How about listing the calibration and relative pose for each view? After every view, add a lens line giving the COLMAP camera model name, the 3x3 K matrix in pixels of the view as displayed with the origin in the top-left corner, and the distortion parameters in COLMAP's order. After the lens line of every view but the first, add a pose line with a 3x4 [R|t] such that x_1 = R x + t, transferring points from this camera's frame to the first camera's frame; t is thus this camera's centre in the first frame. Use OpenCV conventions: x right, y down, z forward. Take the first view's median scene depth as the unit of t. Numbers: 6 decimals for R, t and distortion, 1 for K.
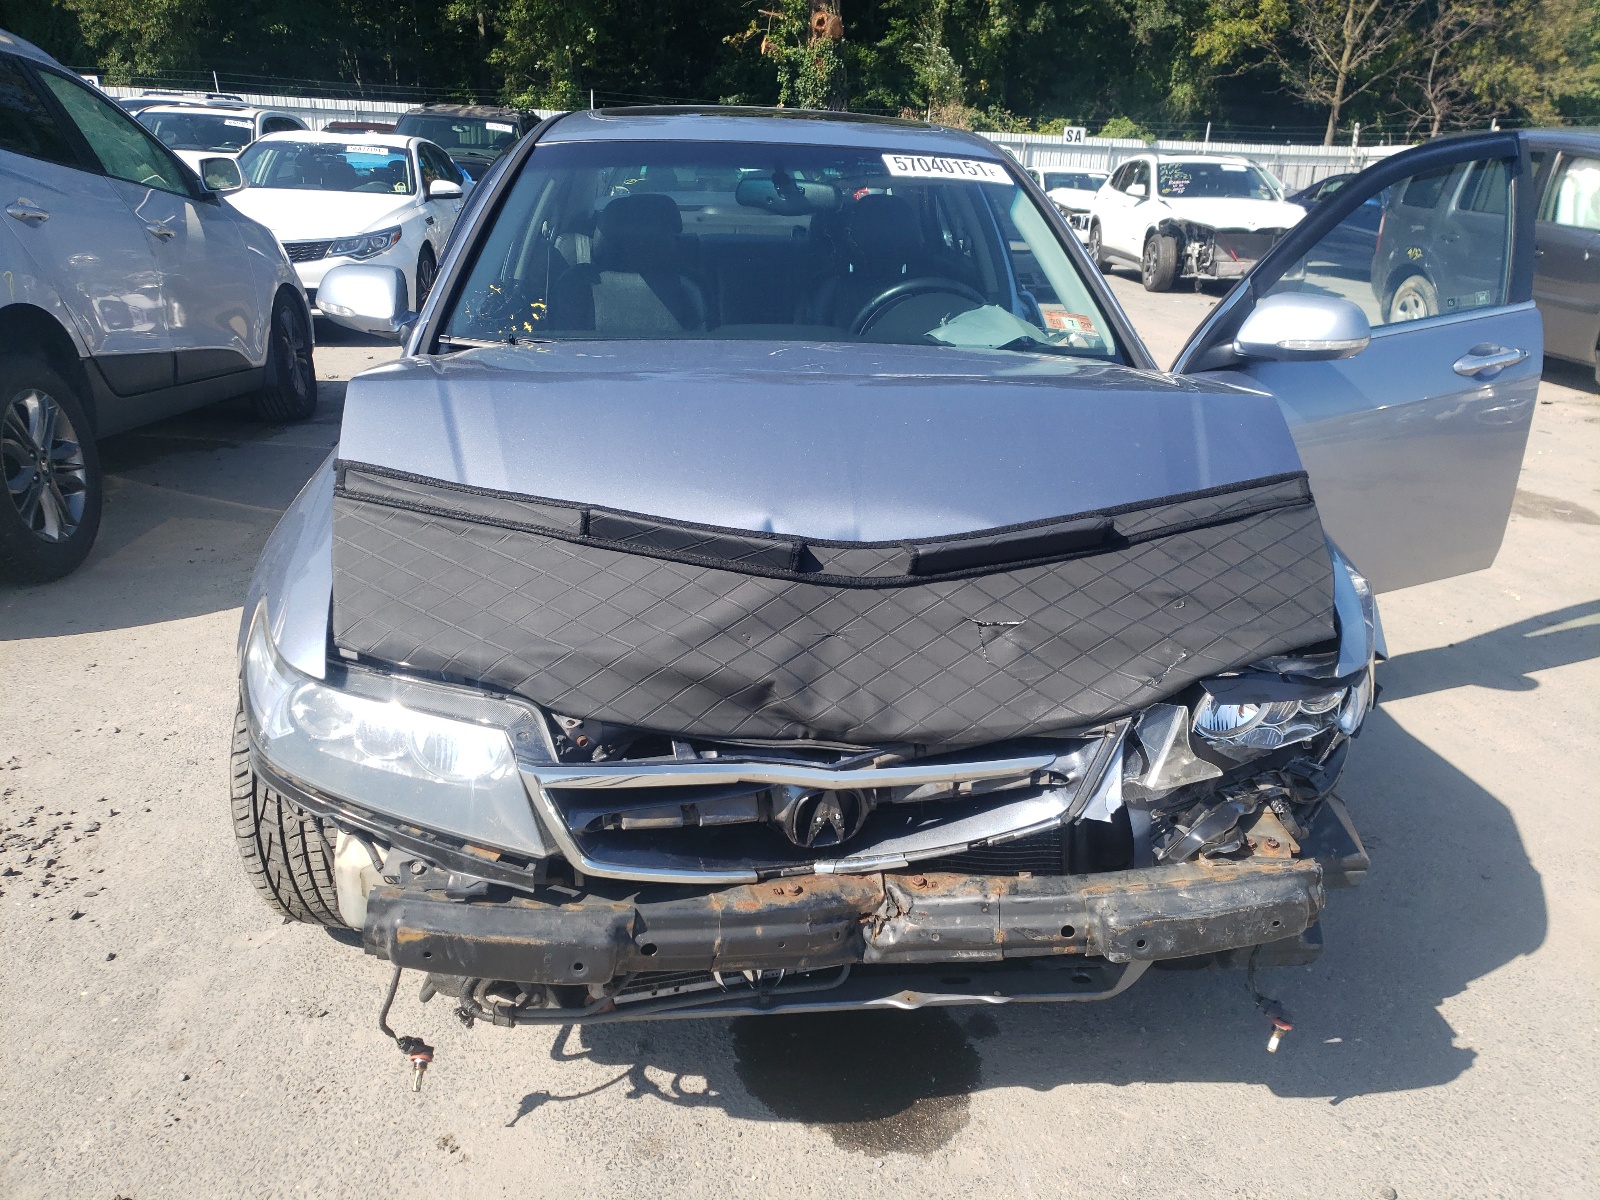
lens RADIAL K [[1232.6, 0, 850.8], [0, 1232.6, 595.1], [0, 0, 1]] dist [0.023430, -0.005362]
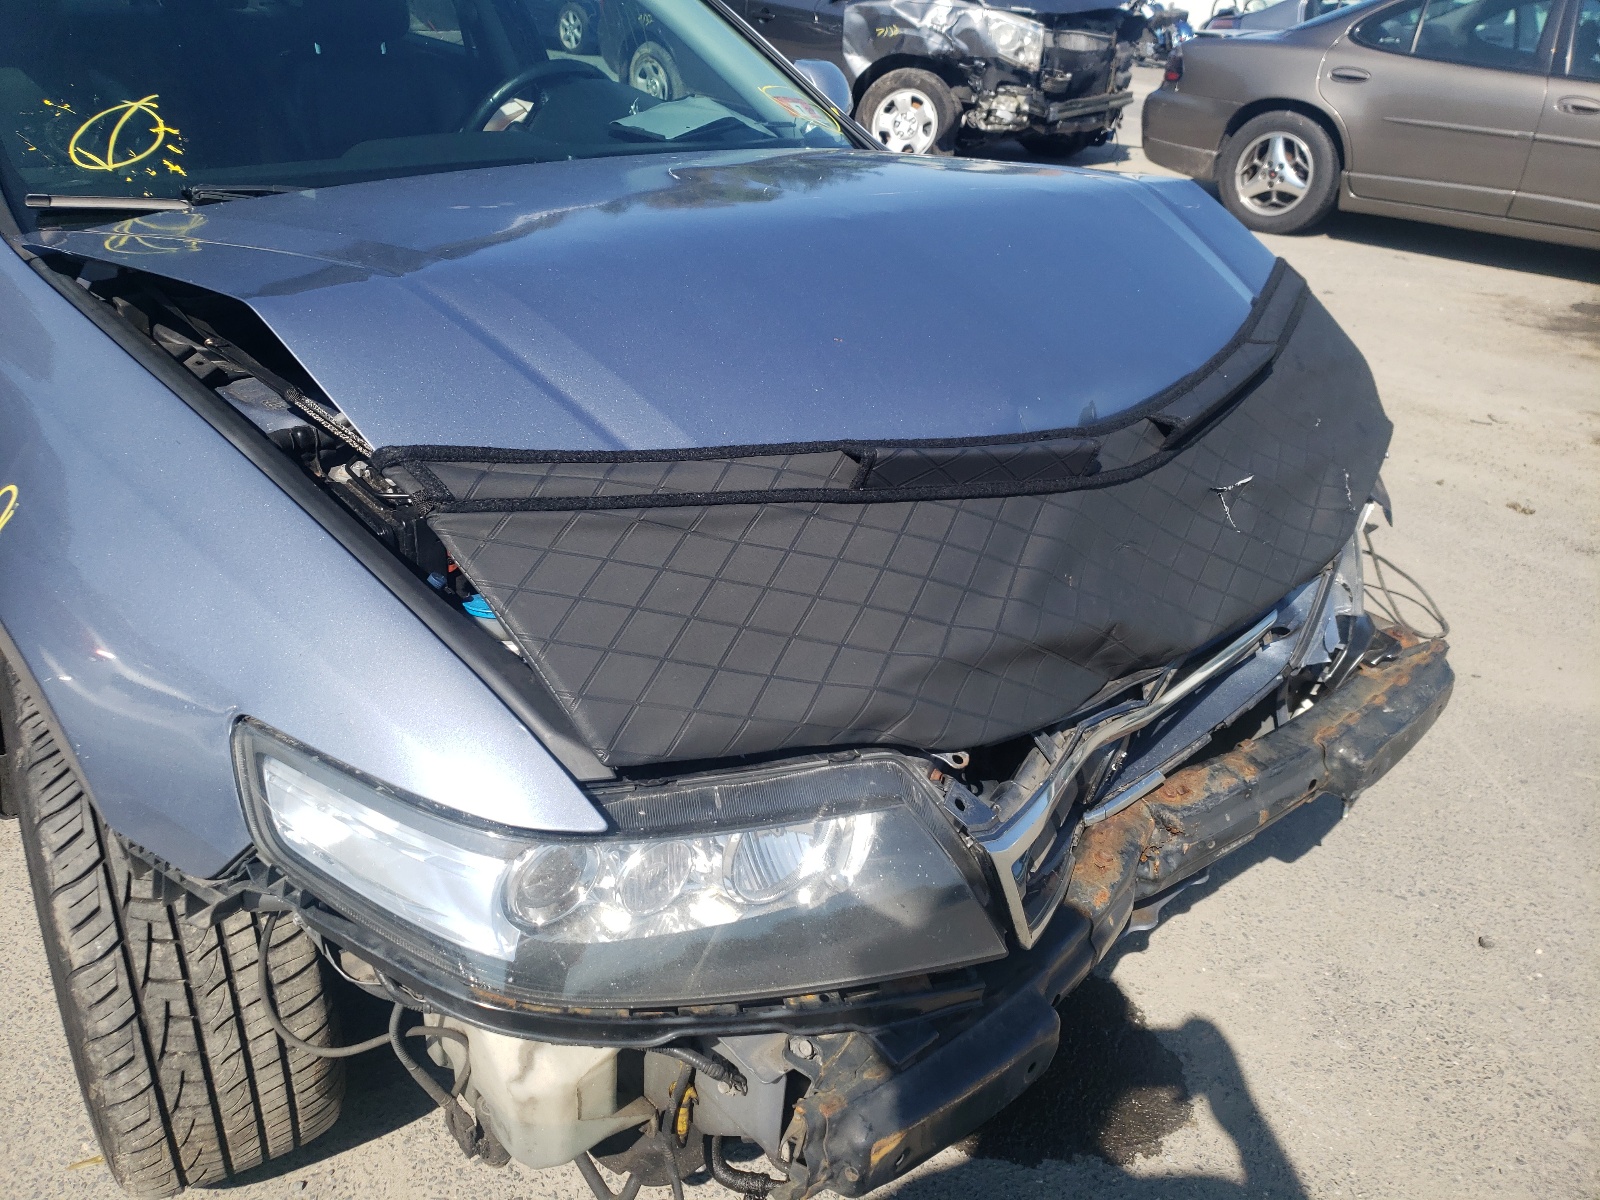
lens RADIAL K [[1263.9, 0, 787.7], [0, 1263.9, 586.2], [0, 0, 1]] dist [0.005507, 0.002194]
pose [[0.805357, -0.255715, 0.534799, -0.510509], [0.170927, 0.964028, 0.203552, -0.117008], [-0.567612, -0.072521, 0.820096, 0.366760]]
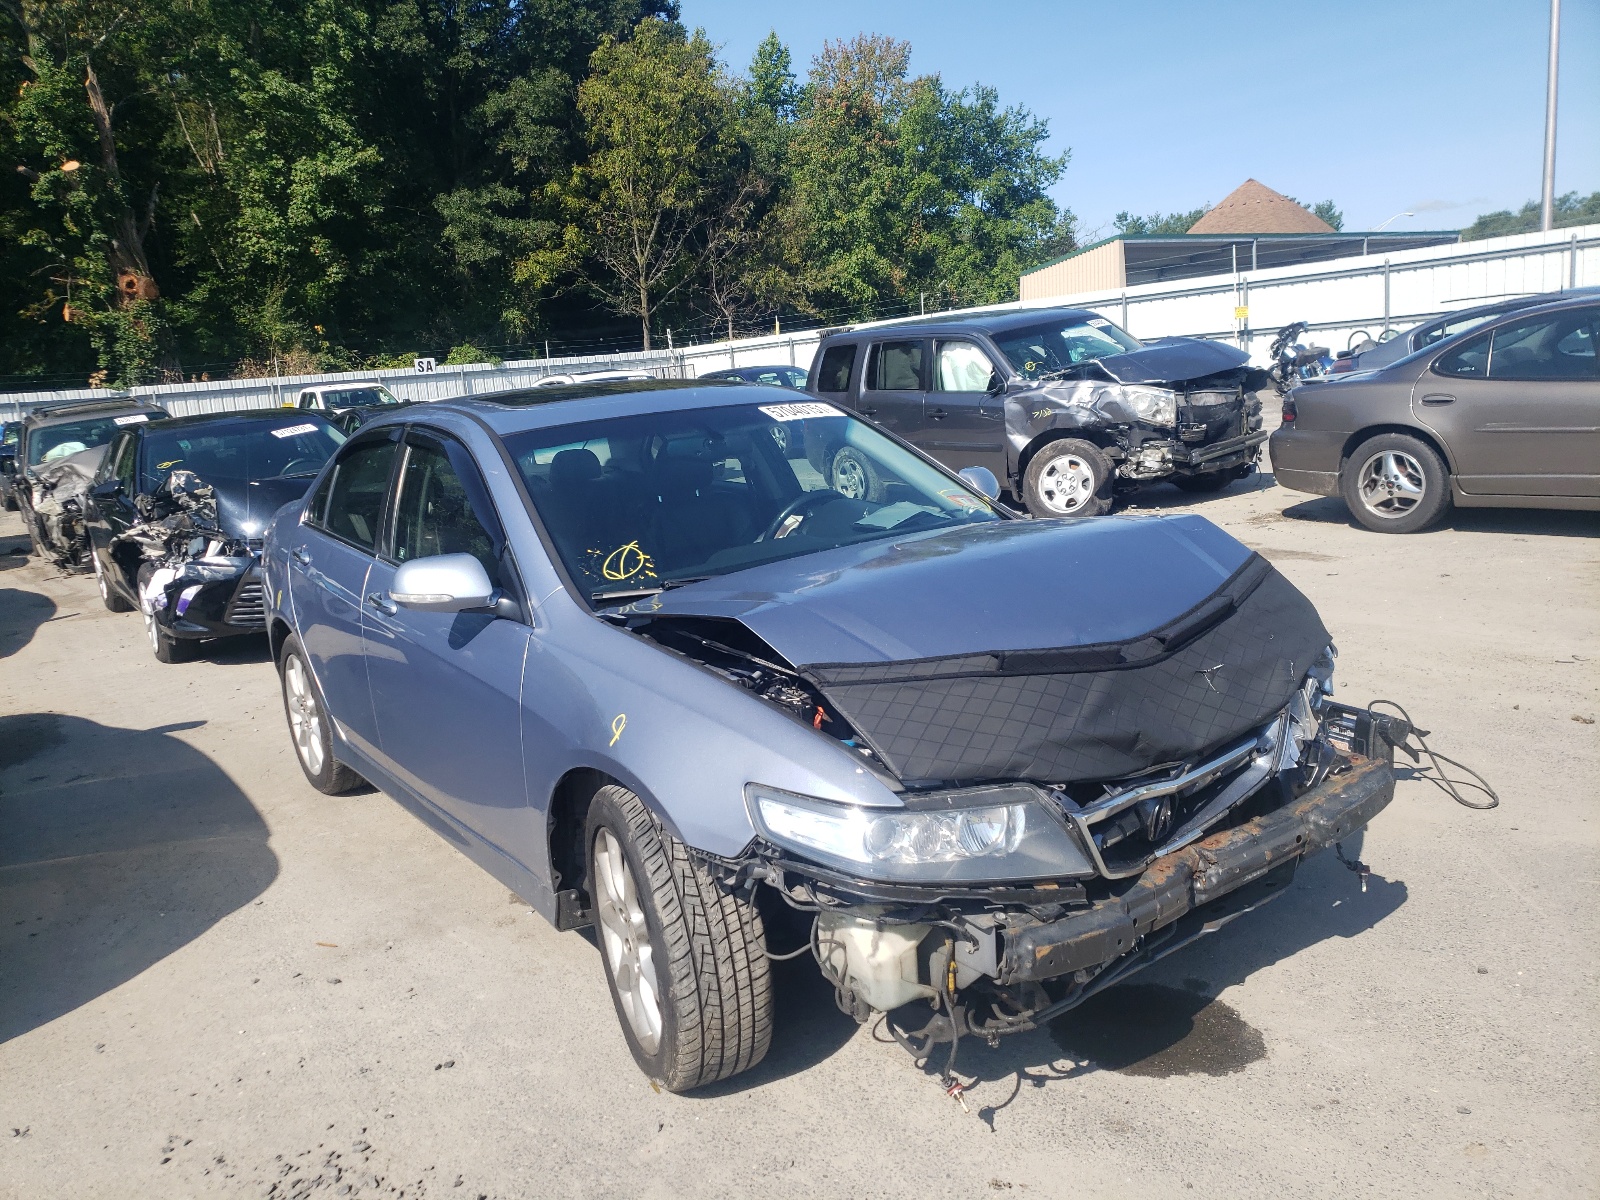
lens RADIAL K [[1263.9, 0, 787.7], [0, 1263.9, 586.2], [0, 0, 1]] dist [0.005507, 0.002194]
pose [[0.868687, -0.193359, 0.456065, -0.908039], [0.268482, 0.957497, -0.105439, -0.045384], [-0.416293, 0.214039, 0.883678, -0.219433]]
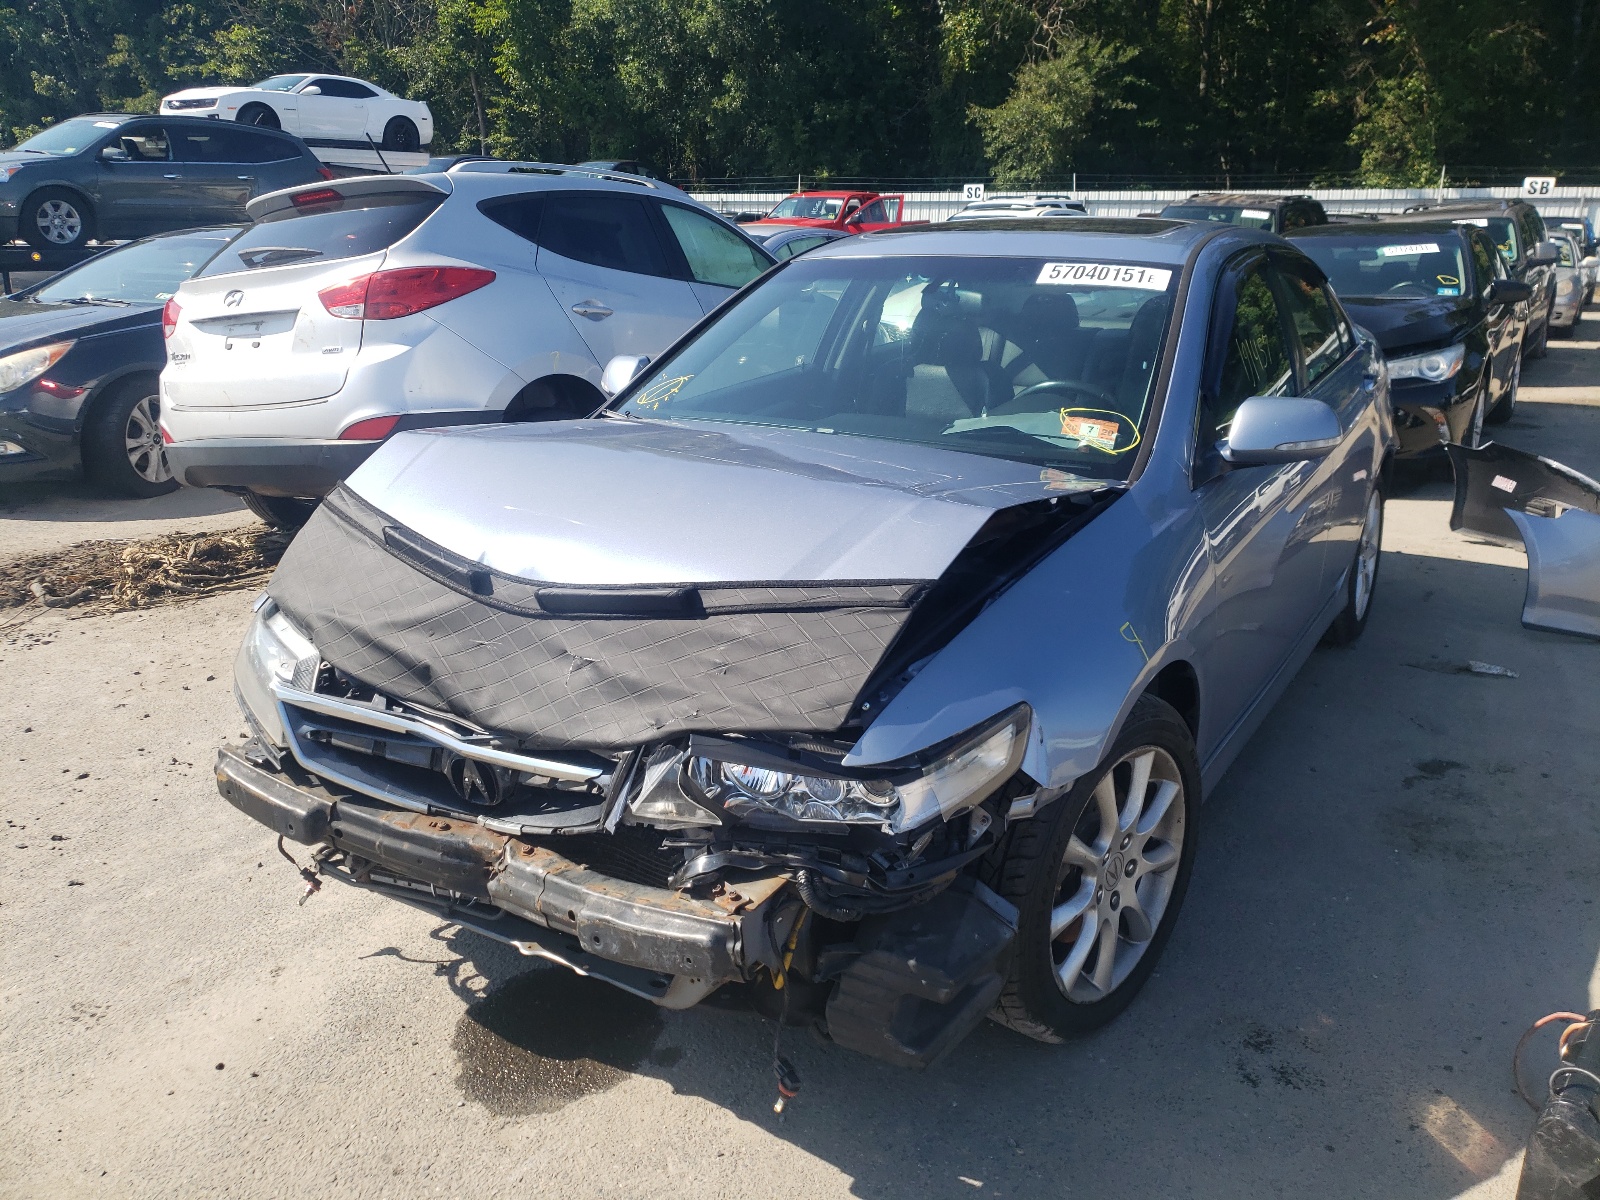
lens RADIAL K [[1263.9, 0, 787.7], [0, 1263.9, 586.2], [0, 0, 1]] dist [0.005507, 0.002194]
pose [[0.785585, 0.134947, -0.603860, 0.854682], [-0.179217, 0.983719, -0.013315, -0.054147], [0.592232, 0.118682, 0.796980, 0.081437]]
